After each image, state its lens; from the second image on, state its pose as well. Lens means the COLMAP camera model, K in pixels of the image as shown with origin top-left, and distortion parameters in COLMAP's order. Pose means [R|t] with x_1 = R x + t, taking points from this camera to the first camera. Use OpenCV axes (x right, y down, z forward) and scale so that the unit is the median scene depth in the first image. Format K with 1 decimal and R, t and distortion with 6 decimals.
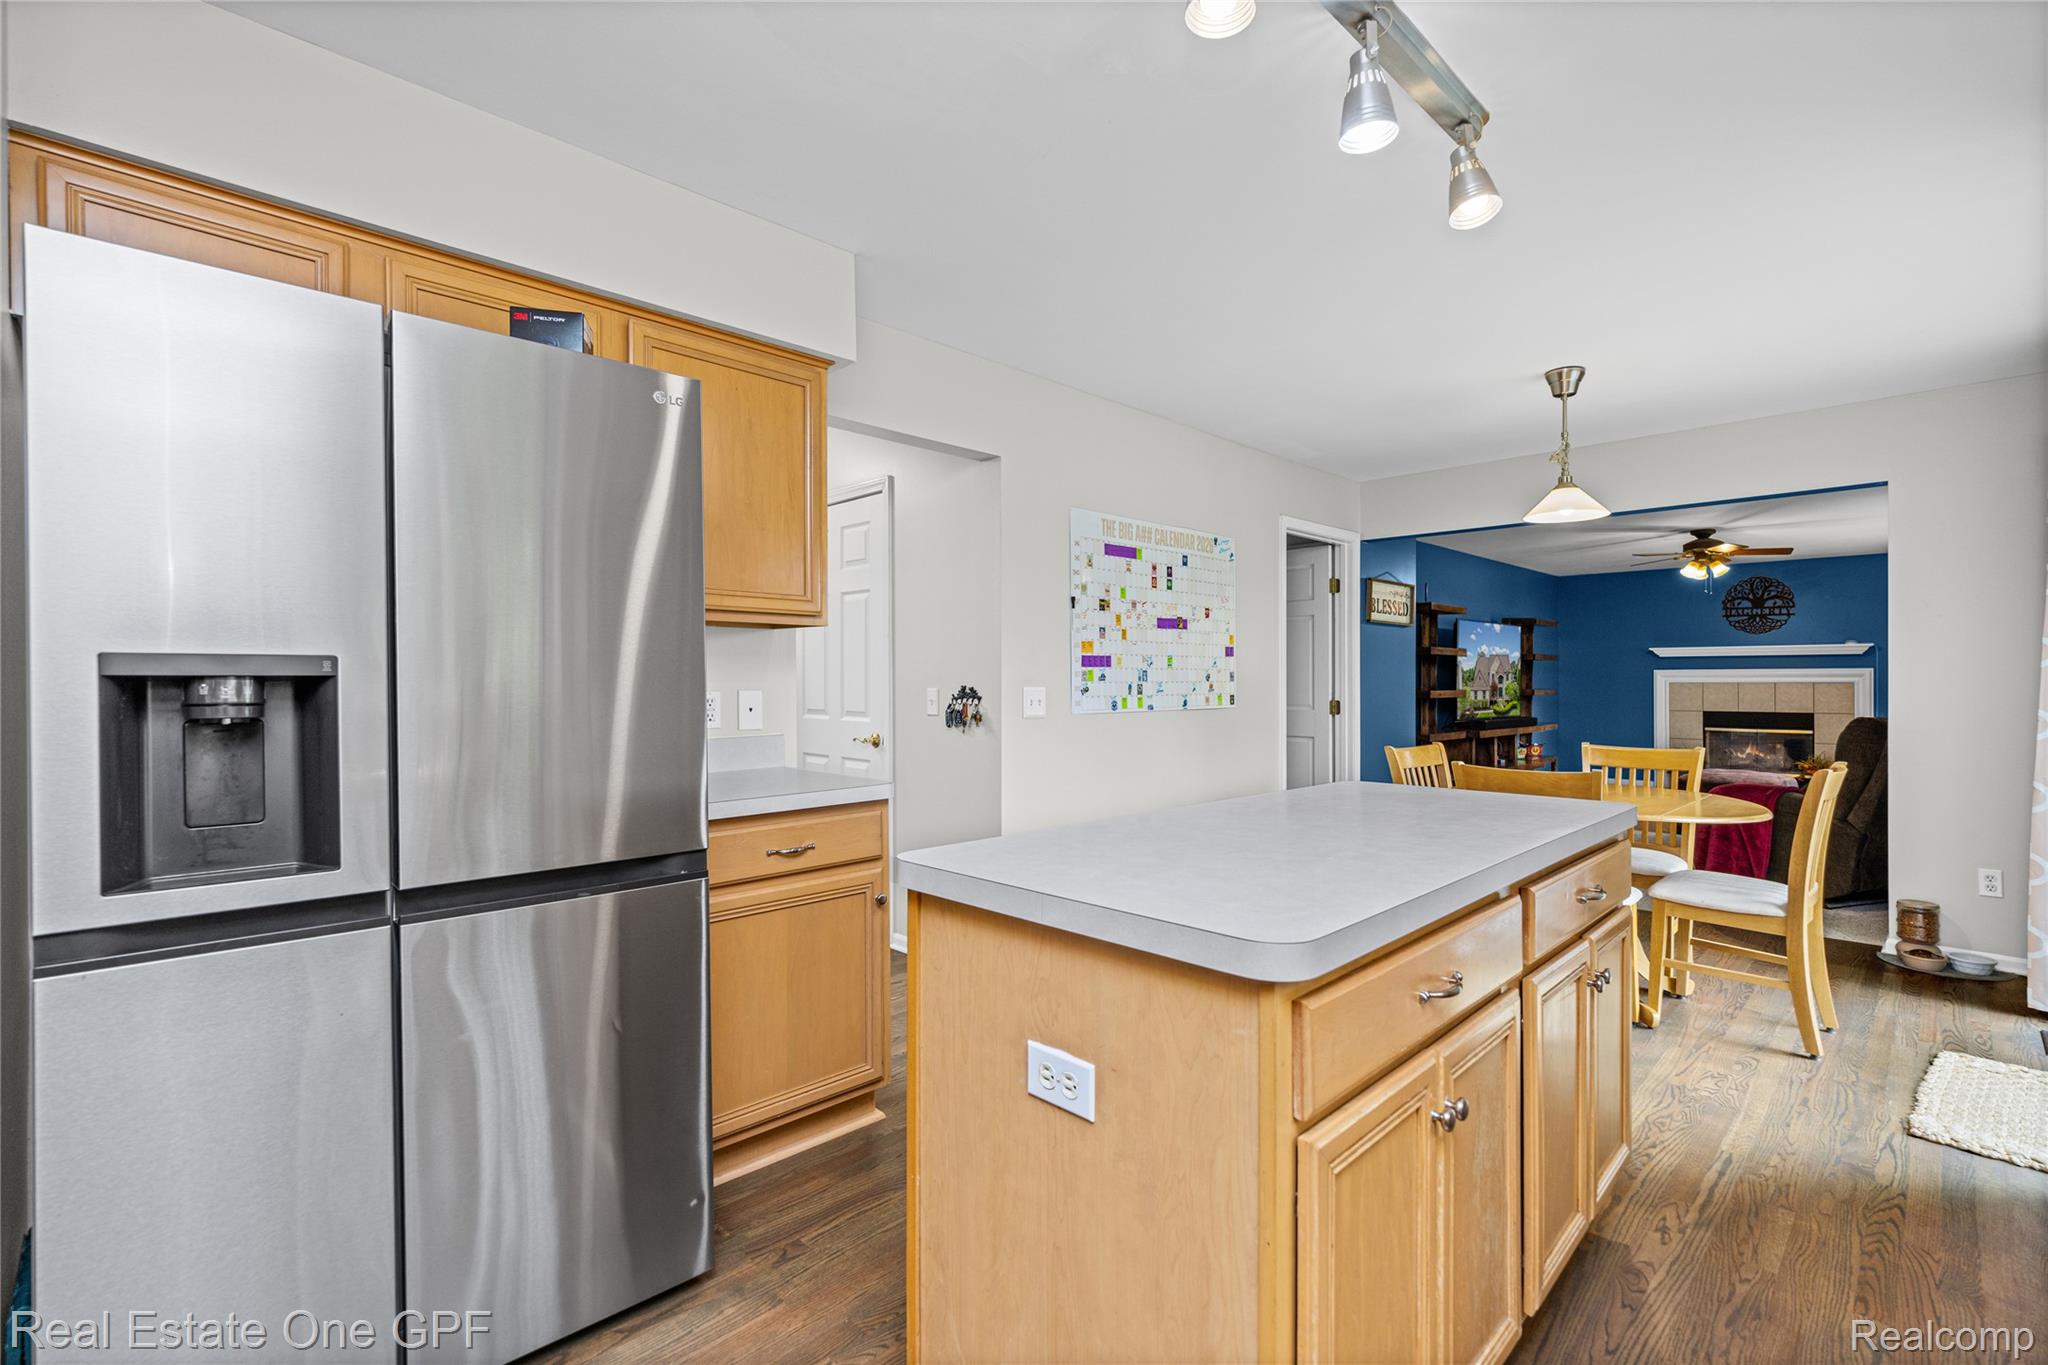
lens RADIAL K [[911.7, 0, 1020.4], [0, 911.7, 672.6], [0, 0, 1]] dist [0.002313, 0.000271]
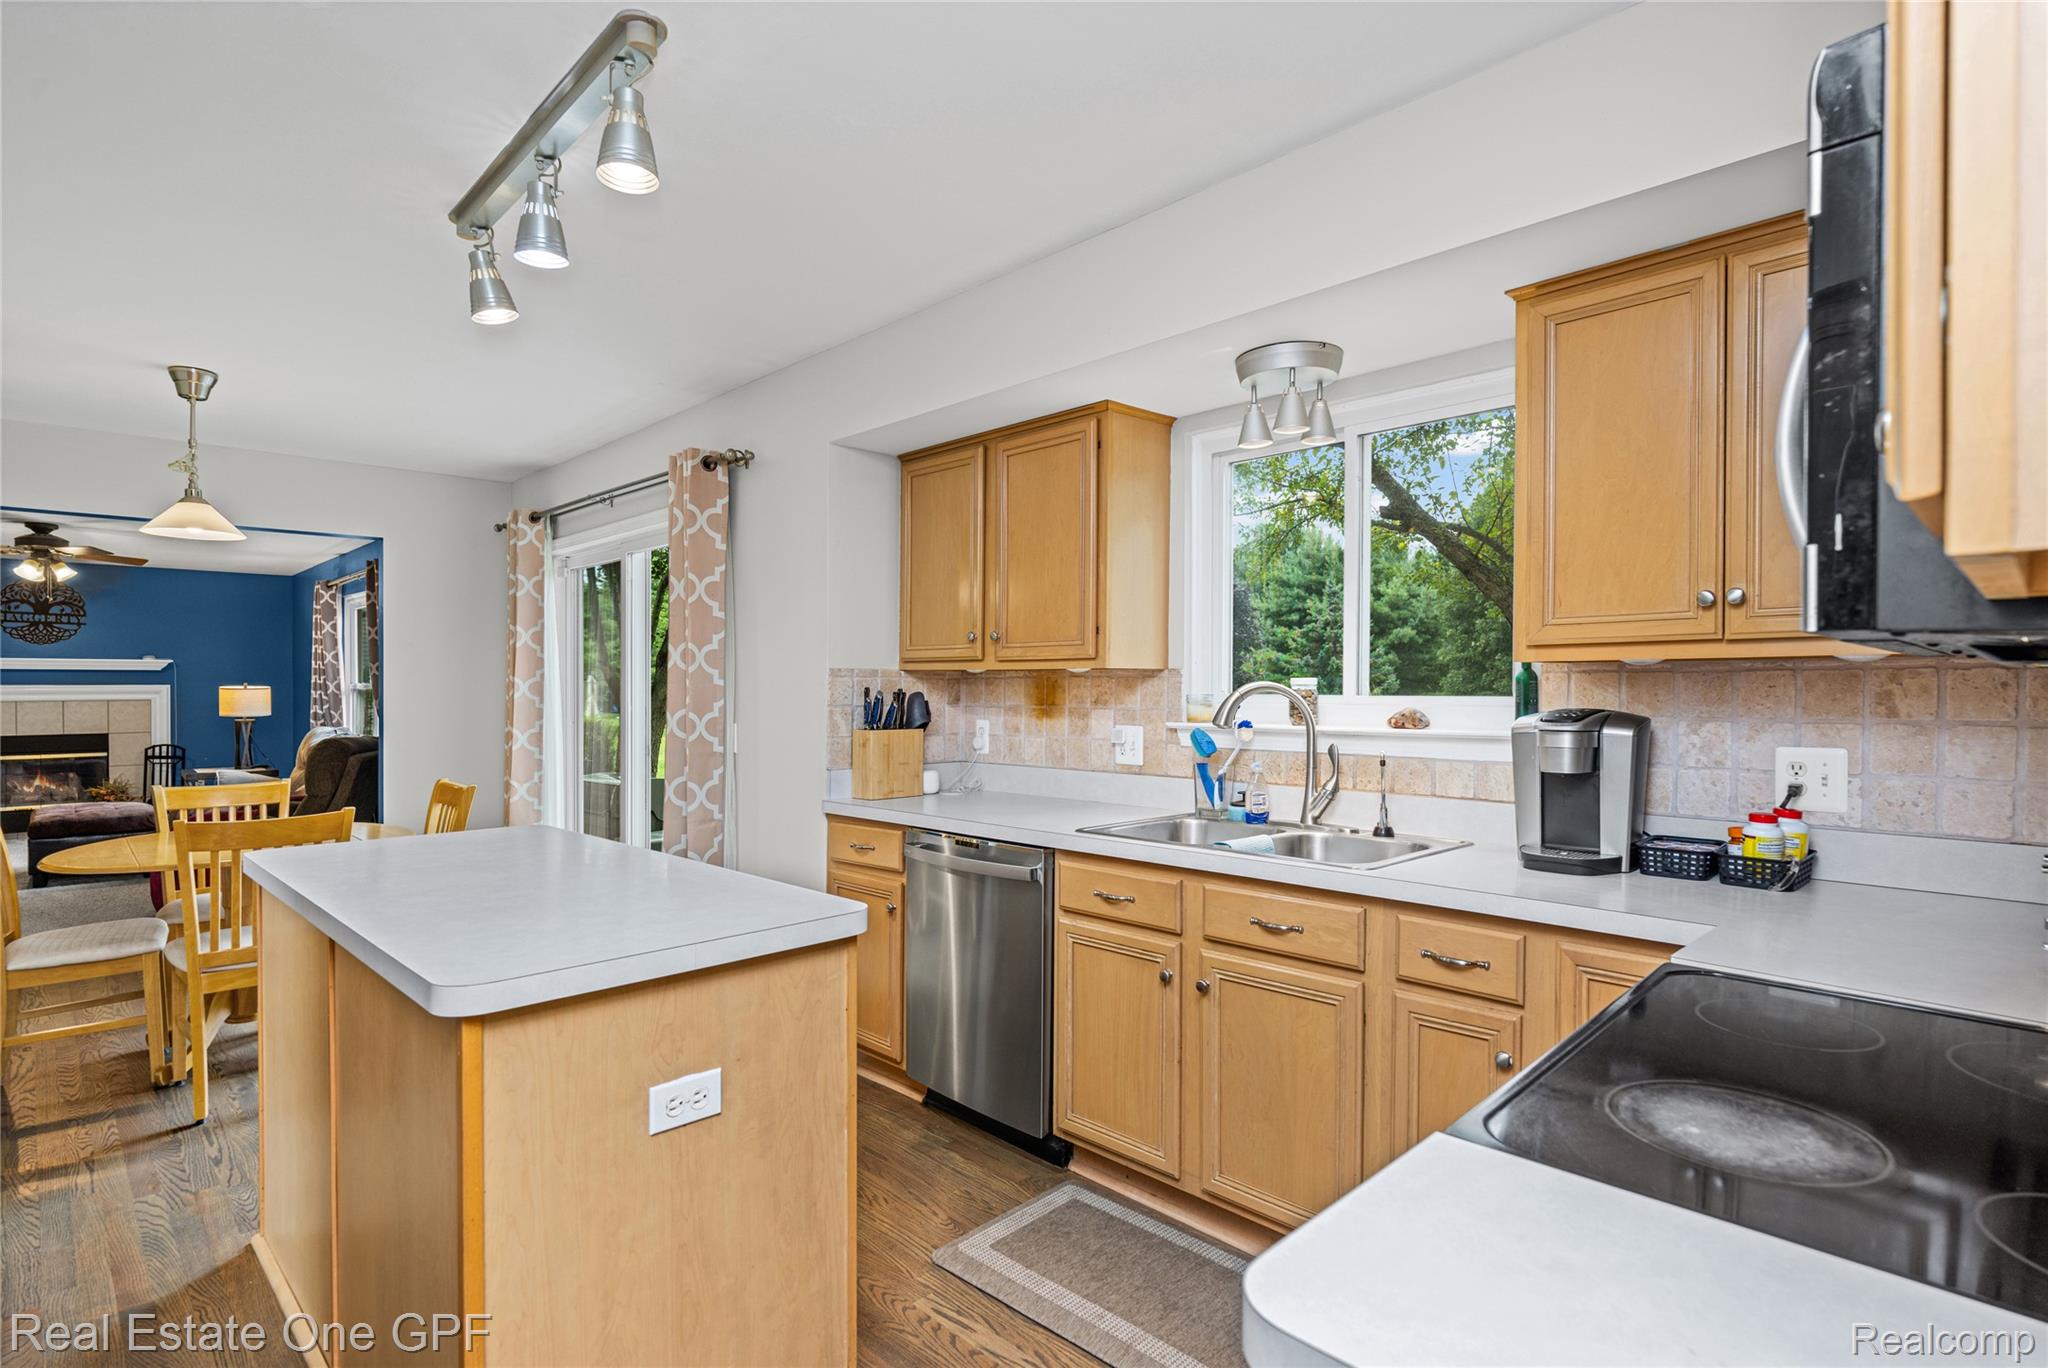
lens RADIAL K [[1045.5, 0, 1024.0], [0, 1045.5, 684.0], [0, 0, 1]] dist [0.000460, 0.000437]
pose [[0.006918, -0.004484, 0.999966, -0.194840], [-0.003560, 0.999984, 0.004509, -0.014957], [-0.999970, -0.003591, 0.006902, 0.083203]]
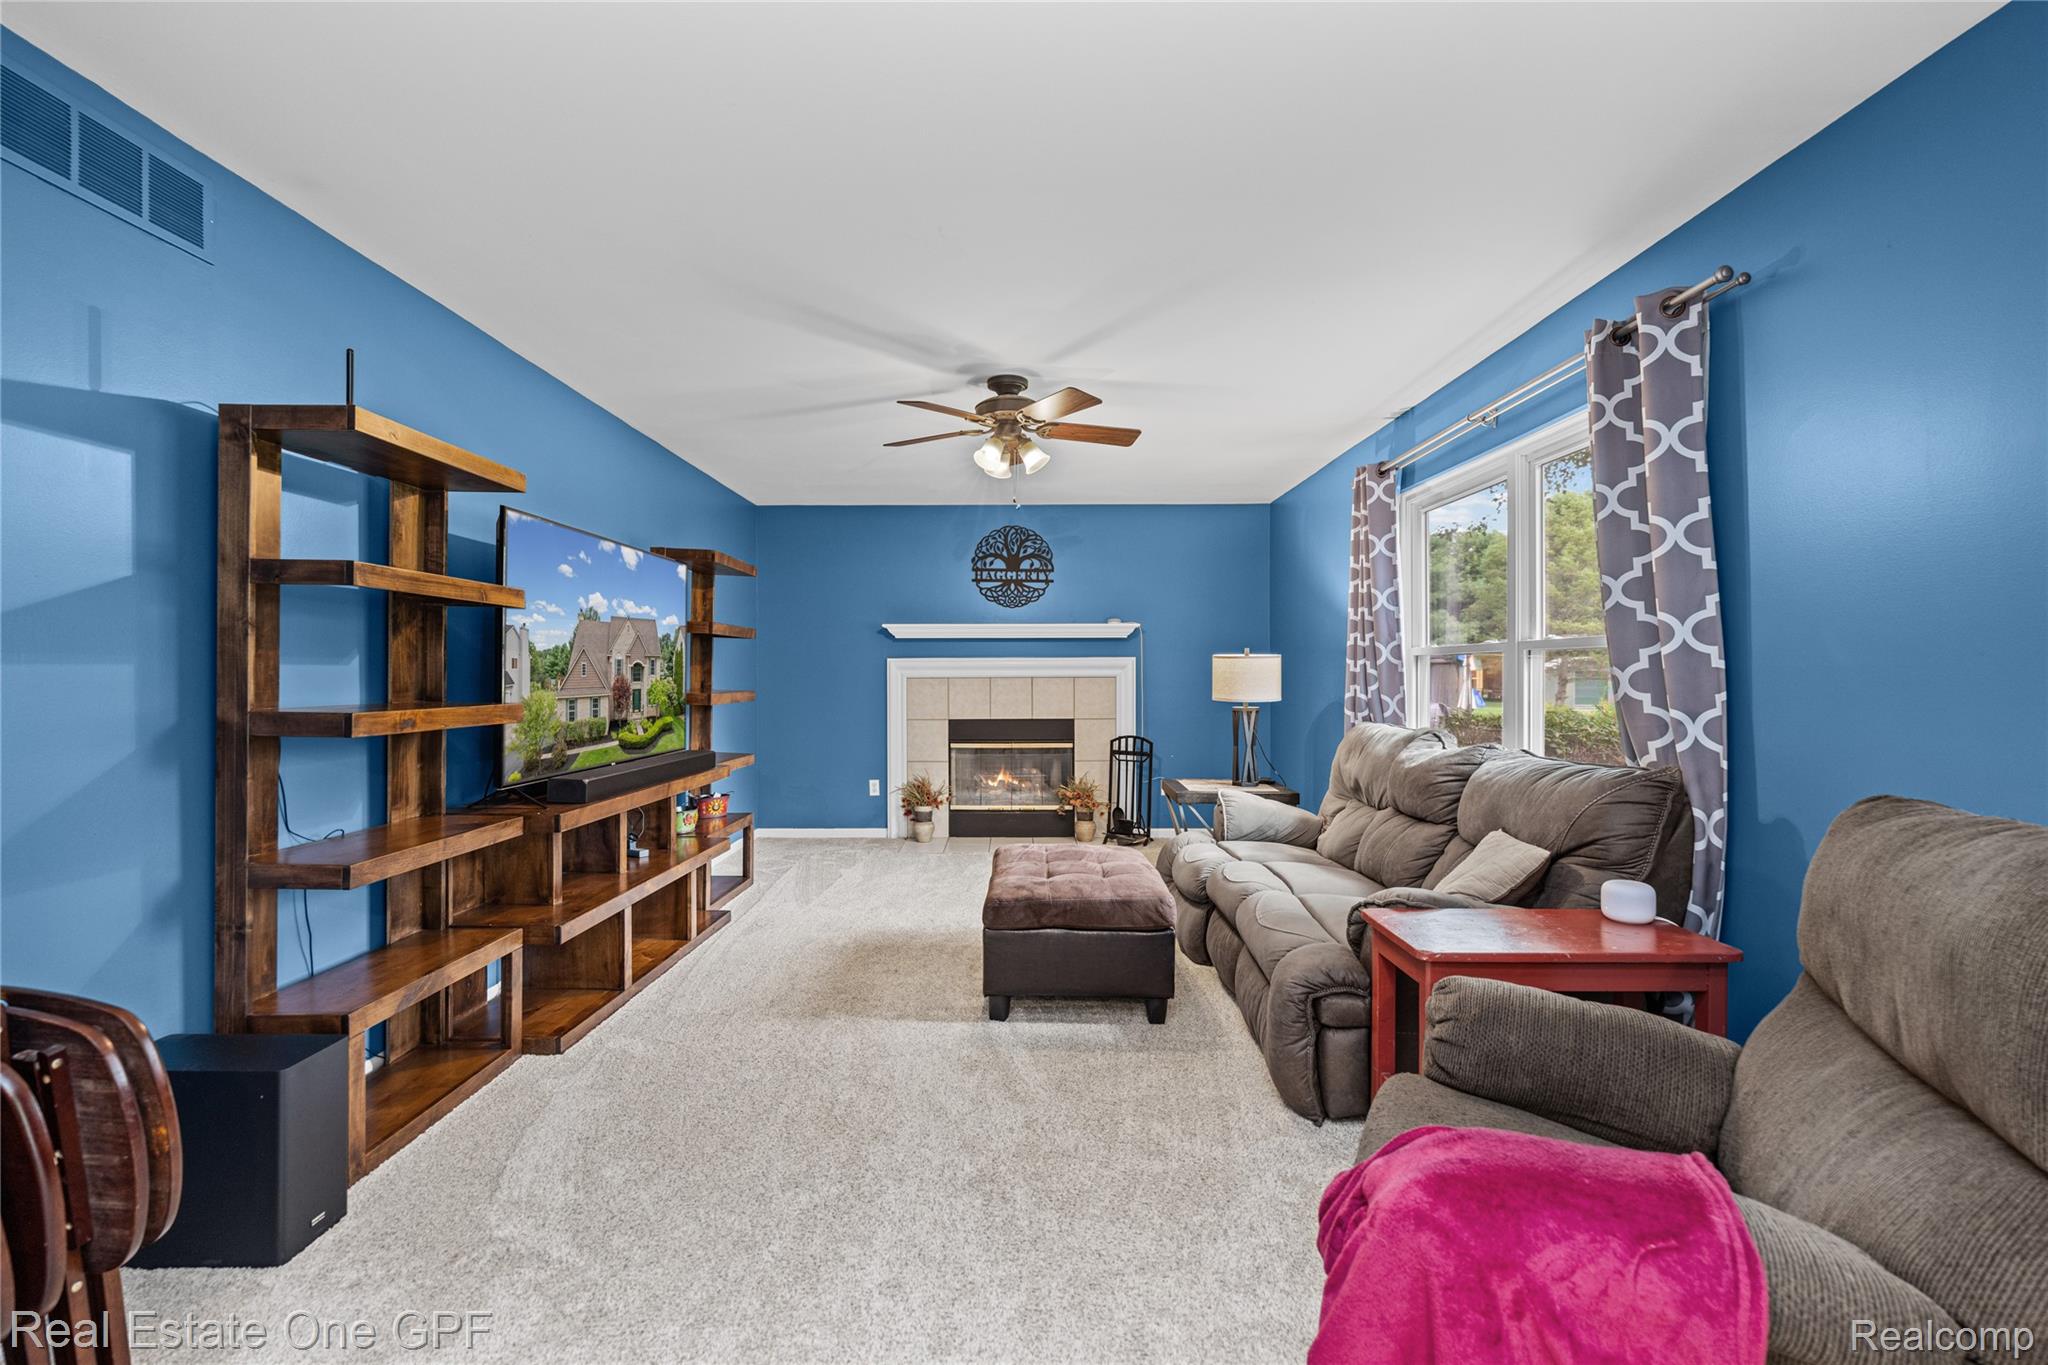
lens RADIAL K [[911.7, 0, 1020.4], [0, 911.7, 672.6], [0, 0, 1]] dist [0.002313, 0.000271]
pose [[0.690450, -0.001352, 0.723379, 0.356501], [-0.001896, 0.999991, 0.003679, 0.005669], [-0.723378, -0.003912, 0.690441, 0.597383]]
